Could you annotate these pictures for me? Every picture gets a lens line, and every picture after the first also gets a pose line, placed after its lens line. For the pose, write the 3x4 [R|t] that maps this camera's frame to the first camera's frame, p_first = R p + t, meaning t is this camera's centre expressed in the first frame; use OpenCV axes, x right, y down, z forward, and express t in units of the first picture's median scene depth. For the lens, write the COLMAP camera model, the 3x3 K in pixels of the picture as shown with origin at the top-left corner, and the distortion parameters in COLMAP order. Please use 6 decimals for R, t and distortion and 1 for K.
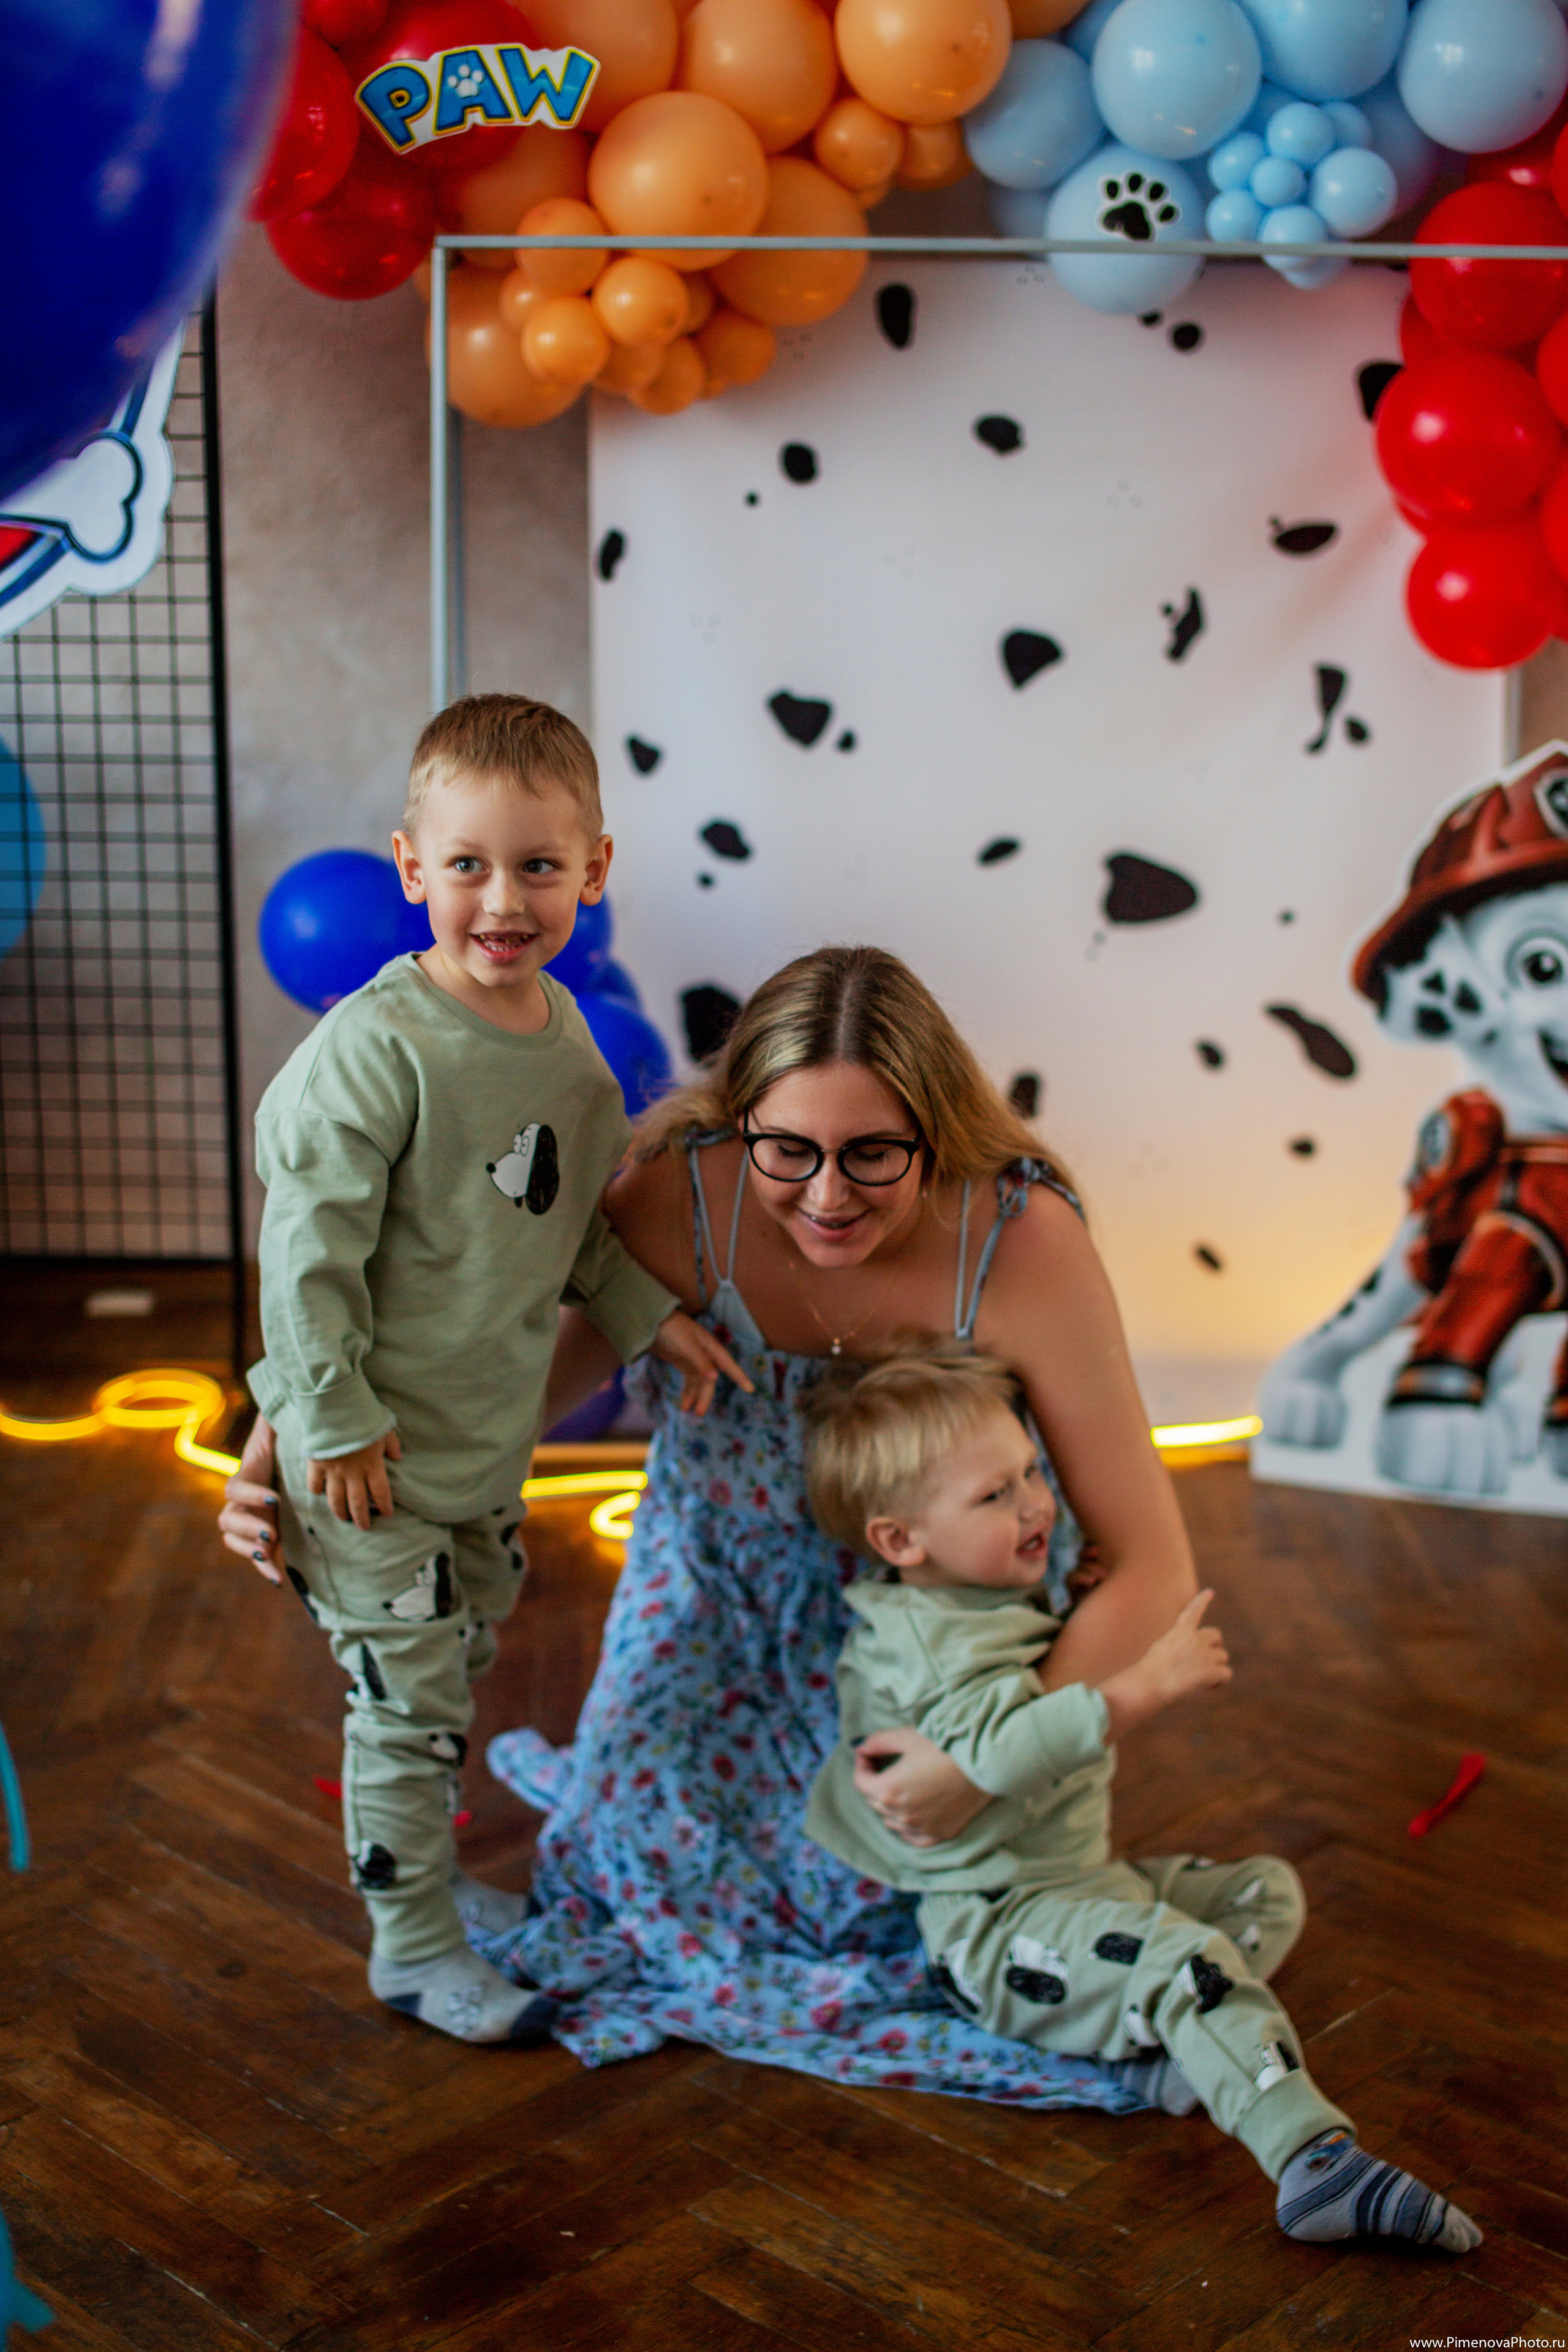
lens RADIAL K [[3222.5, 0, 793.7], [0, 3222.5, 1185.1], [0, 0, 1]] dist [-0.085943, 0.000000]
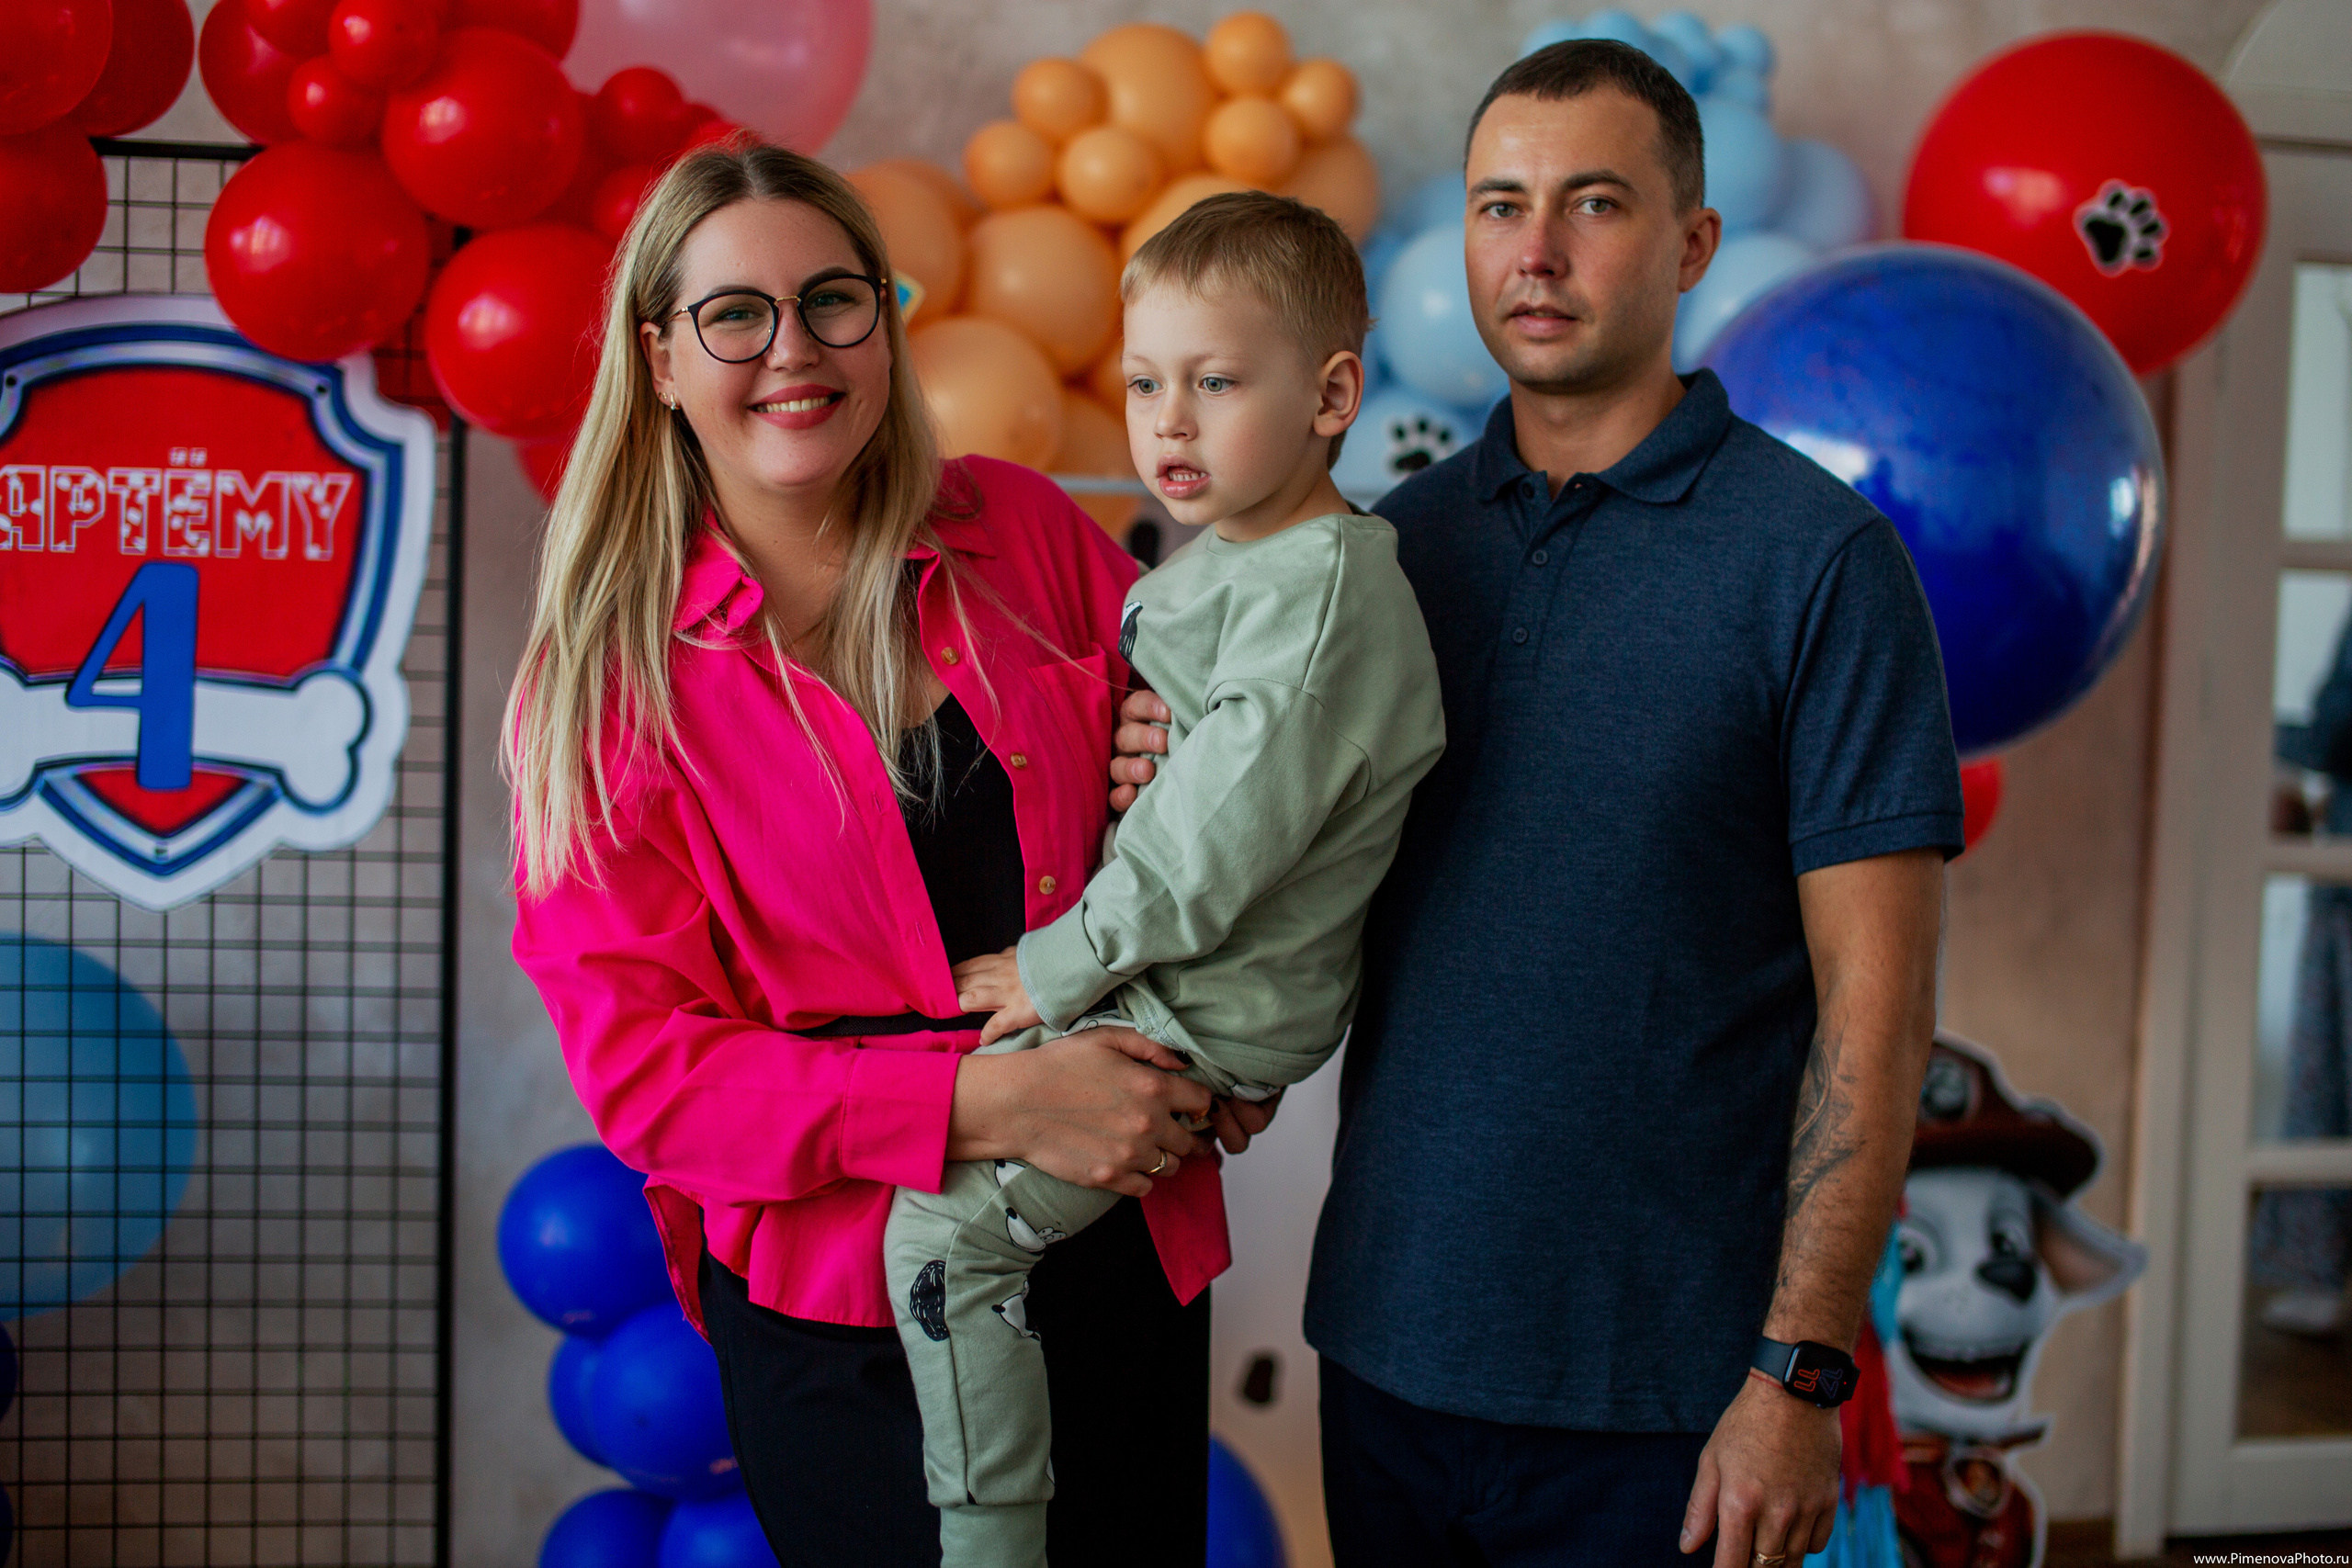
lens RADIAL K [[3222.2, 0, 1159.3], [0, 3222.2, 781.4], [0, 0, 1]] dist [-0.085943, 0.000000]
pose [[0.977238, 0.011756, 0.211821, -0.175470], [0.022240, 0.987285, -0.157397, -0.059950], [-0.210978, 0.158525, 0.964551, 0.104239]]
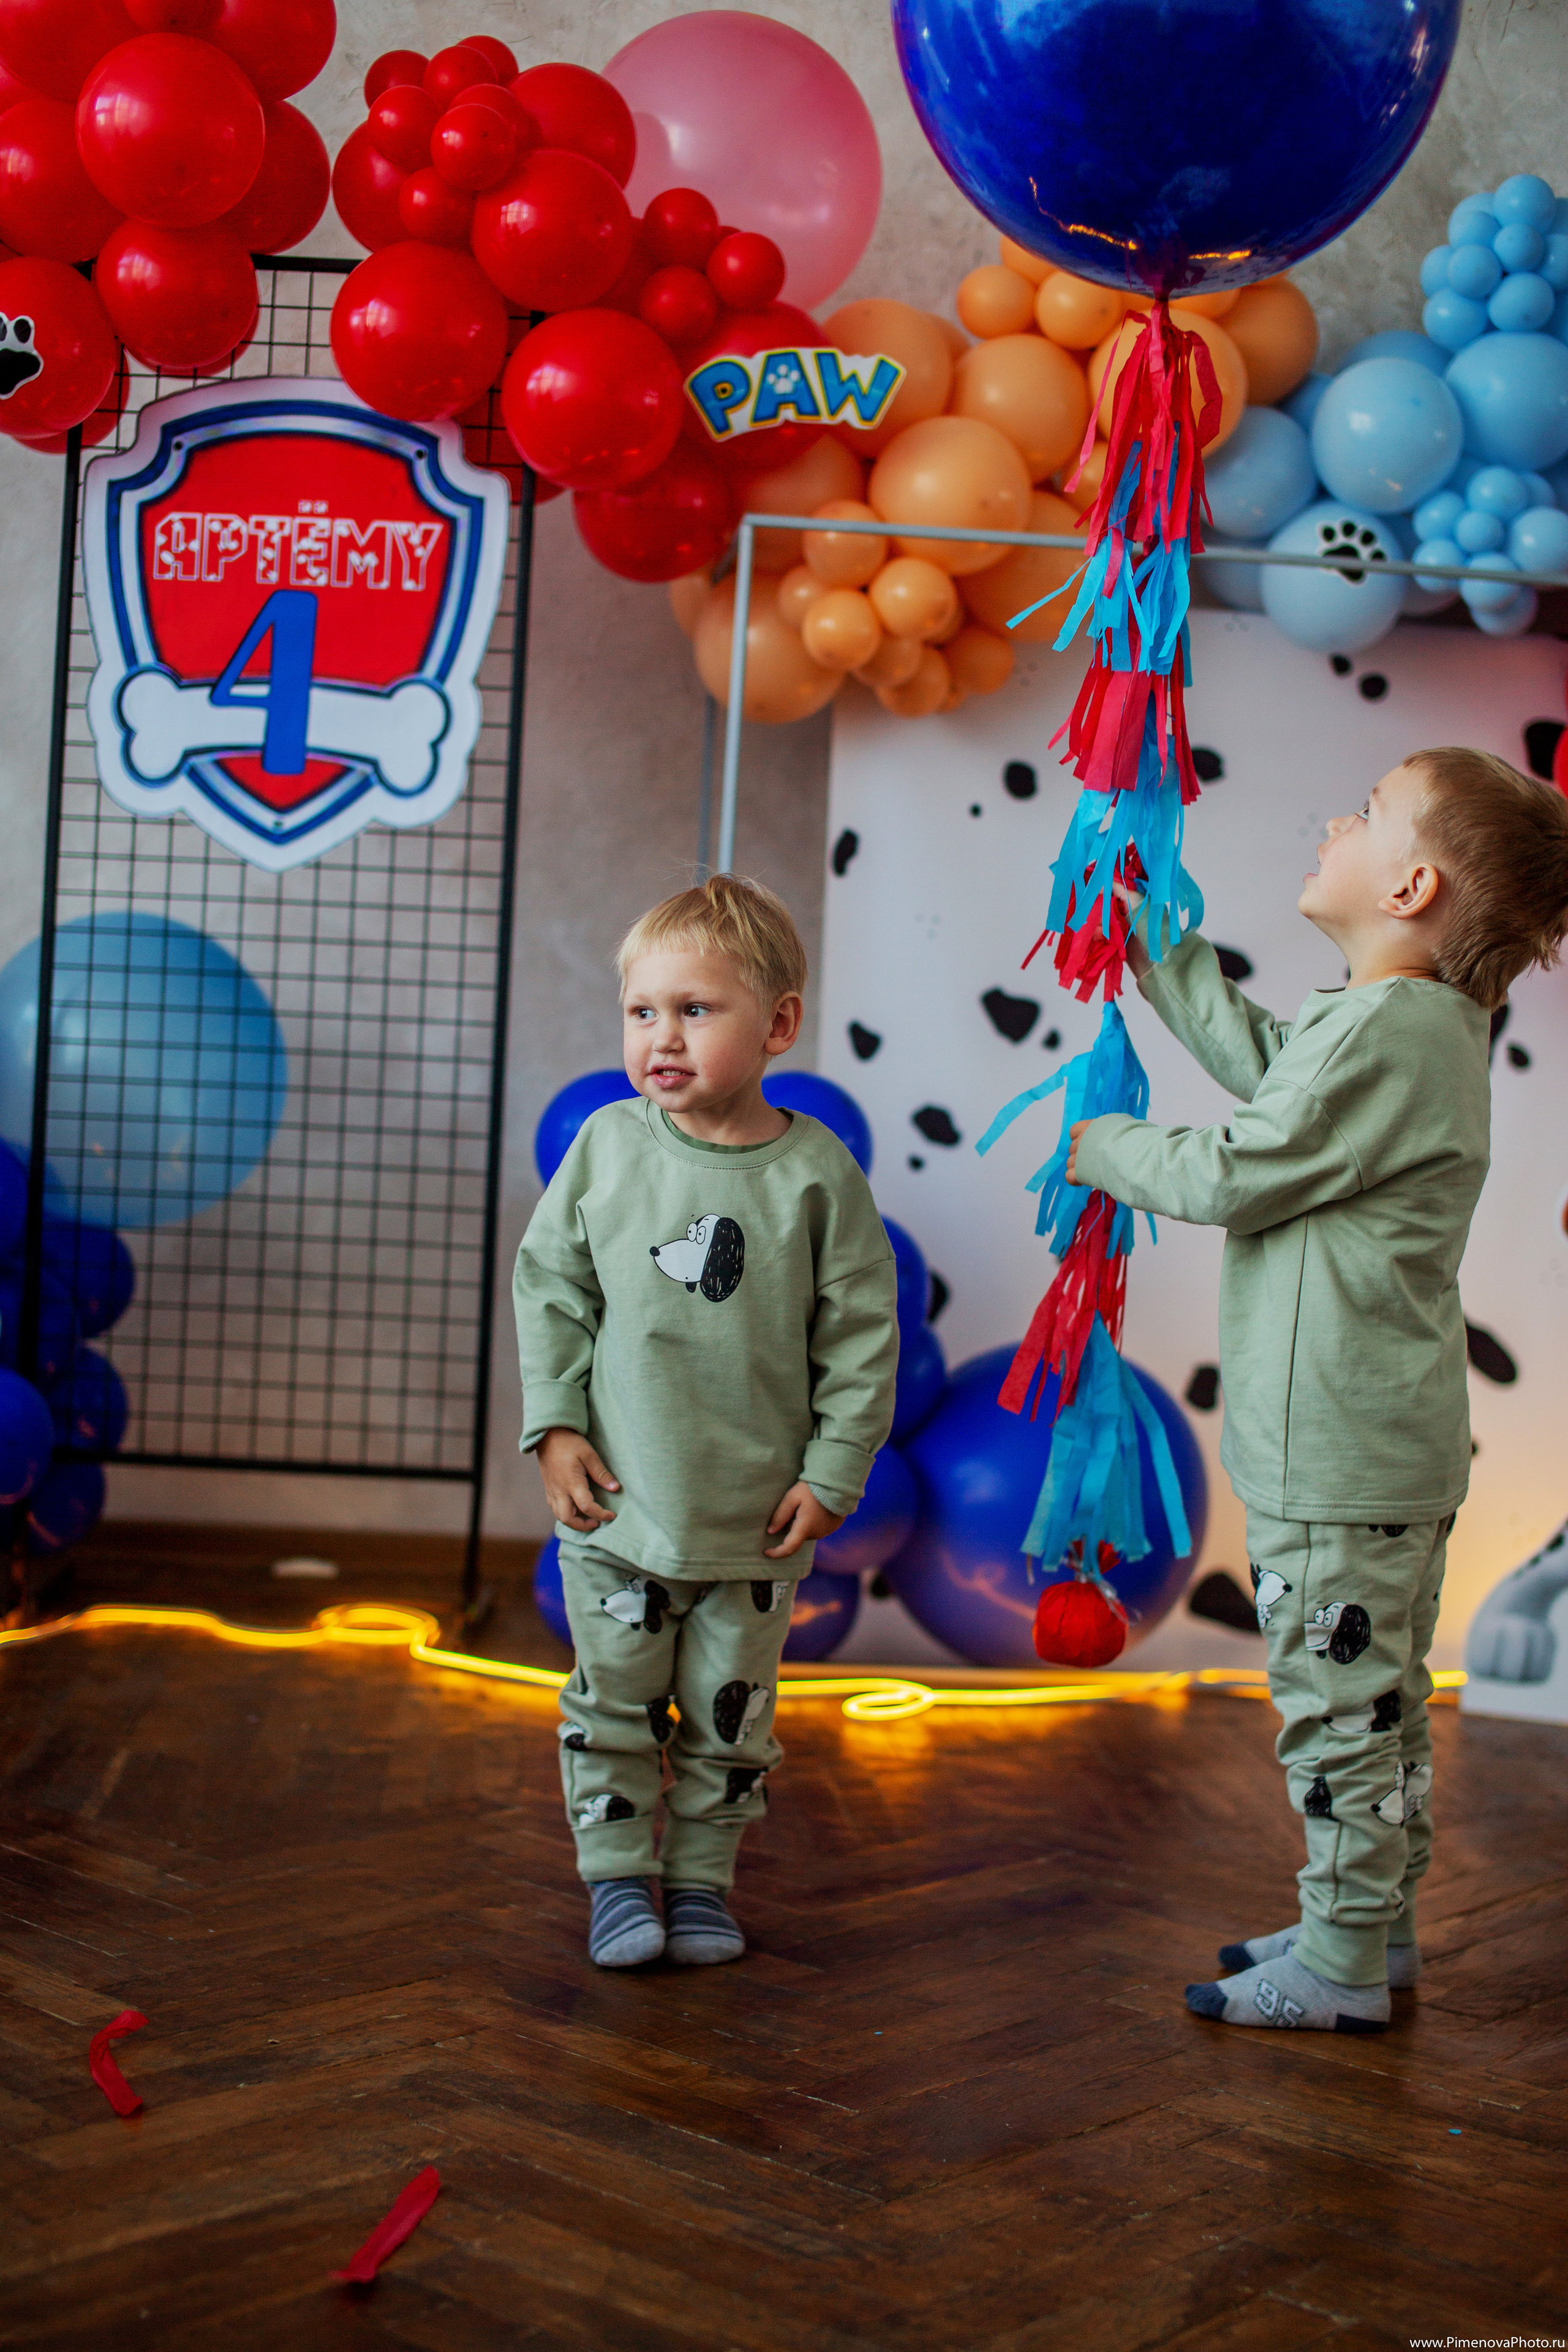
lens RADIAL K [[3222.5, 0, 789.1], [0, 3222.5, 1166.4], [0, 0, 1]] dist [-0.085943, 0.000000]
pose [[0.998088, 0.045423, 0.041913, -0.126167], [-0.035265, 0.975452, -0.217368, 0.153981], [-0.050757, 0.215474, 0.975189, -0.030944]]
